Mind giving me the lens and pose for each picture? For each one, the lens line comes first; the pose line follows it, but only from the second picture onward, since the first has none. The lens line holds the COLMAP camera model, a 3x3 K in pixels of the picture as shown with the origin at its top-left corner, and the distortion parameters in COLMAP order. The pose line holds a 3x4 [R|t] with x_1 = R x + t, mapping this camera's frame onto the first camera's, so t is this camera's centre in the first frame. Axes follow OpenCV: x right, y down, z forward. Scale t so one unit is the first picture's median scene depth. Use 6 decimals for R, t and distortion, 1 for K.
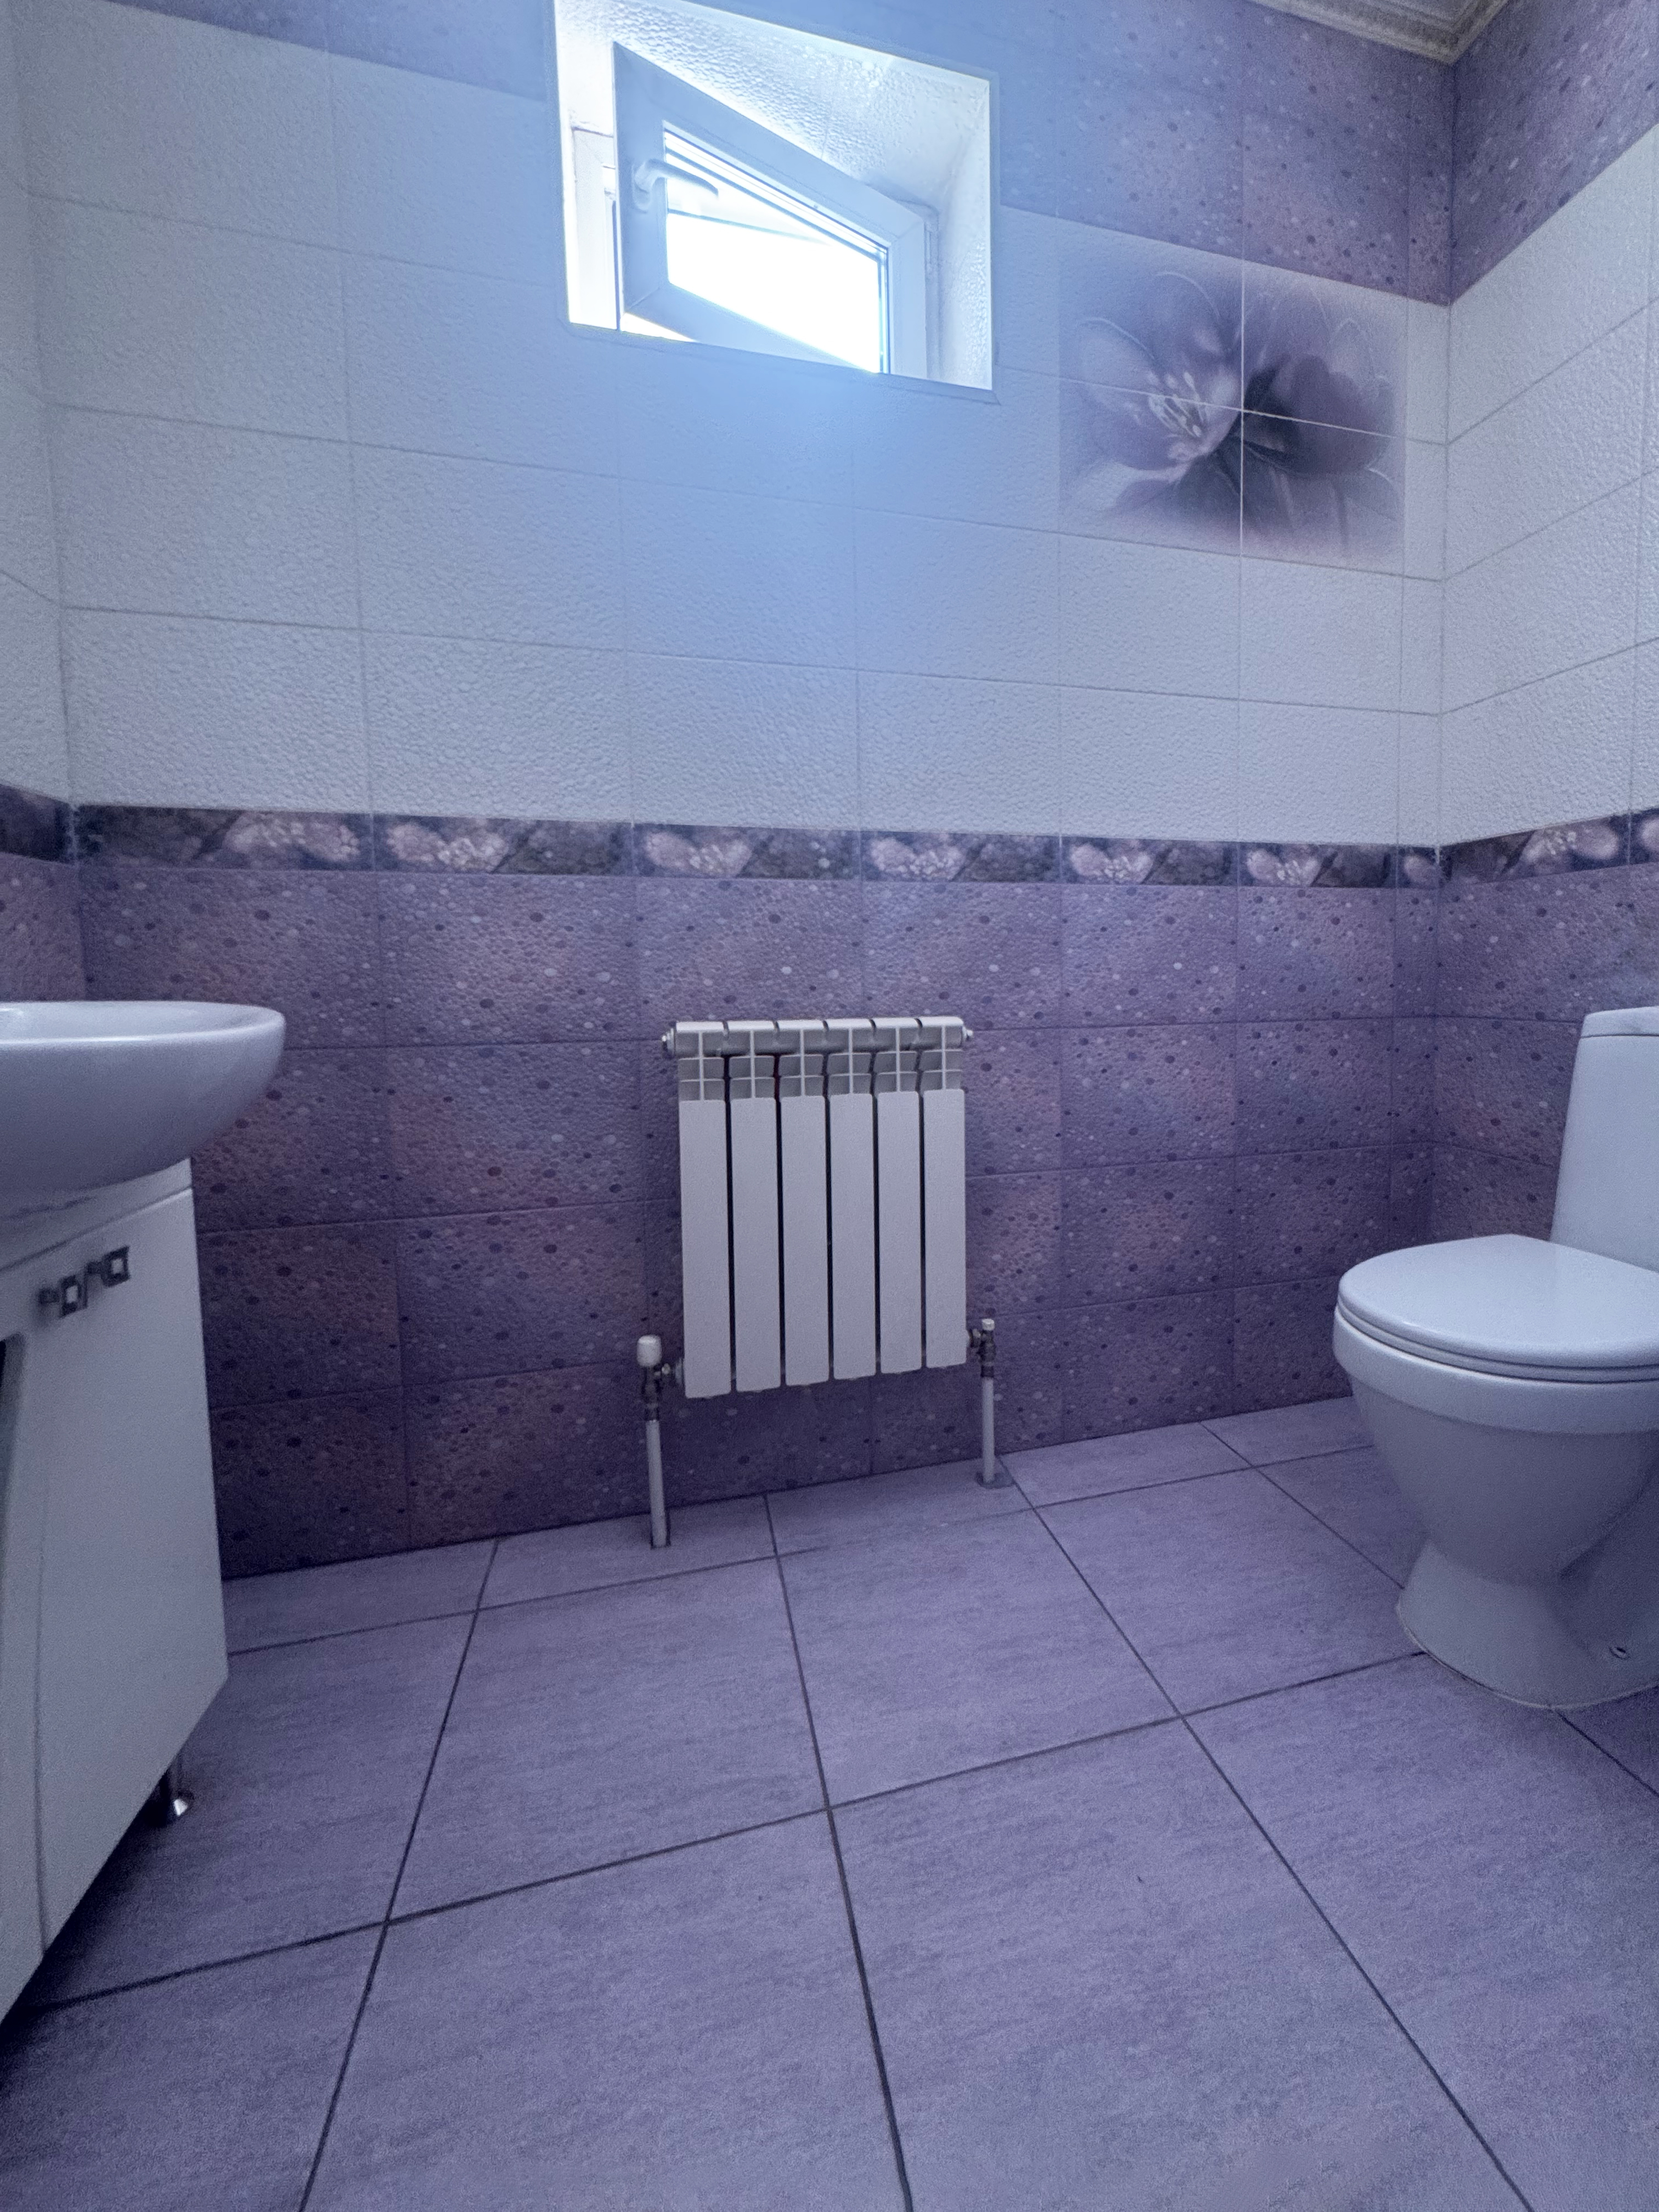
lens RADIAL K [[895.8, 0, 944.1], [0, 895.8, 1111.1], [0, 0, 1]] dist [0.000111, 0.000707]
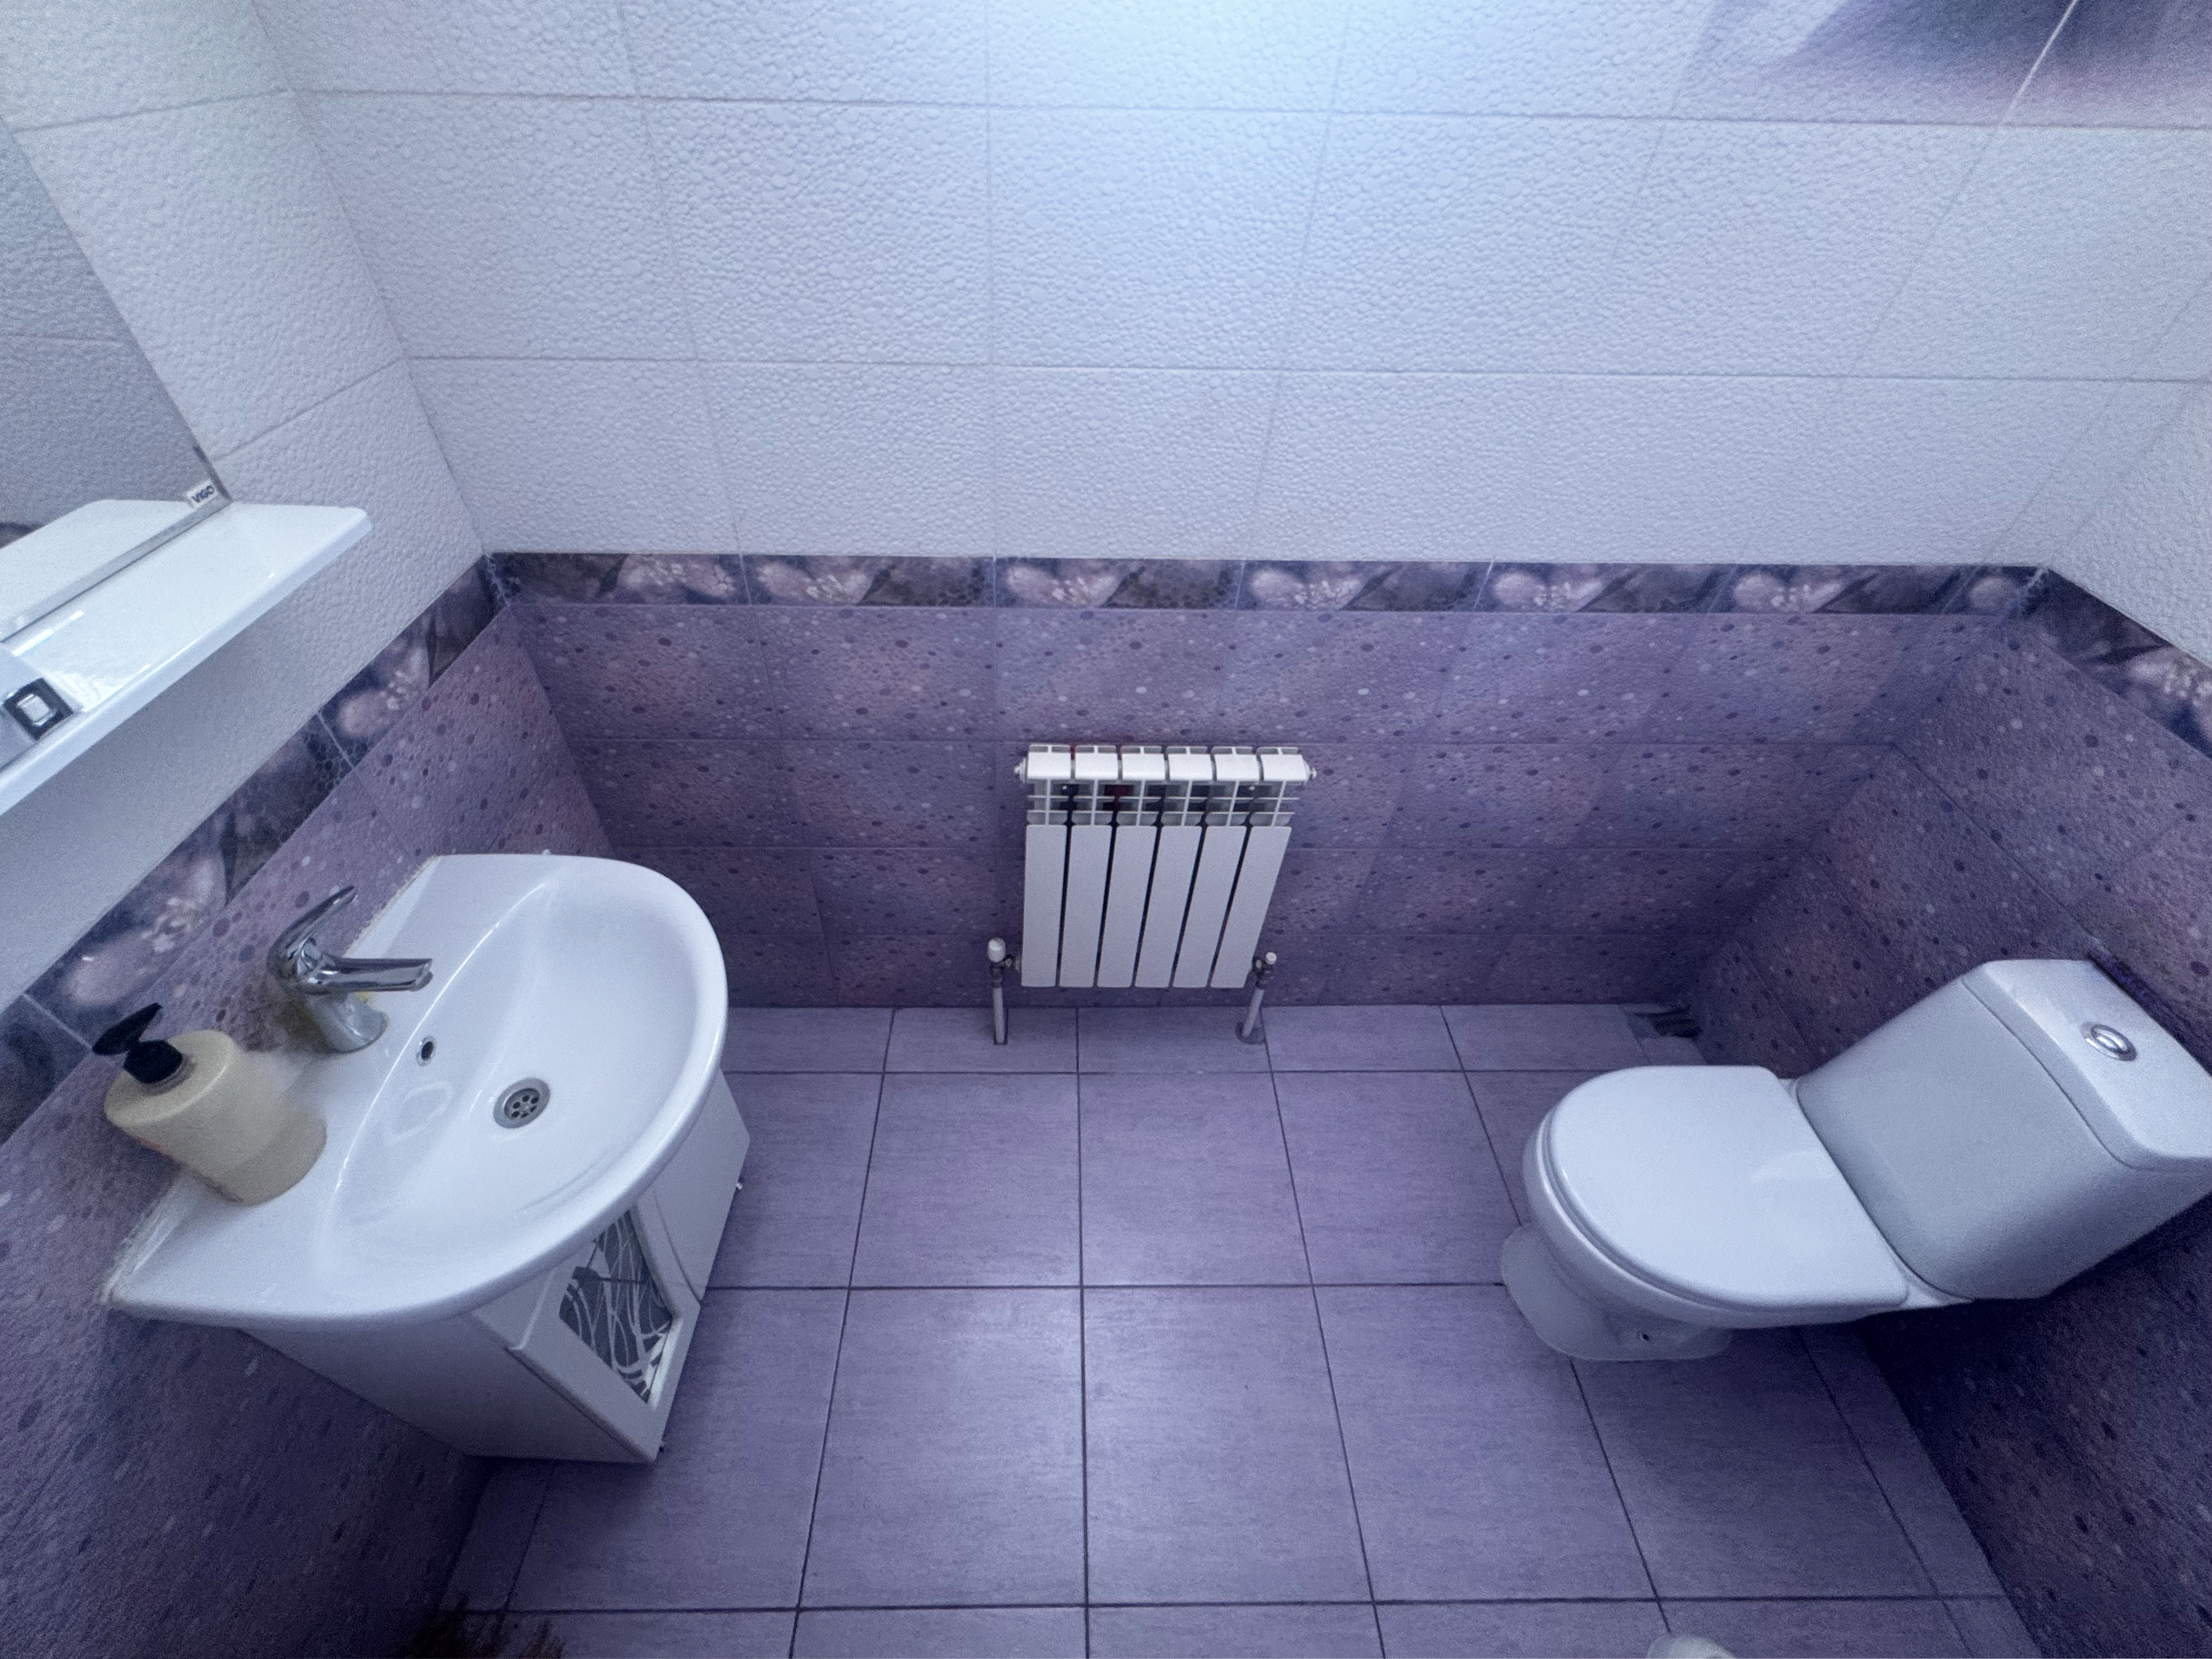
lens RADIAL K [[884.1, 0, 1106.0], [0, 884.1, 829.5], [0, 0, 1]] dist [-0.001276, 0.000594]
pose [[0.960576, 0.241844, -0.137134, -0.046342], [-0.104995, 0.772291, 0.626532, -0.683565], [0.257430, -0.587433, 0.767237, 0.170086]]
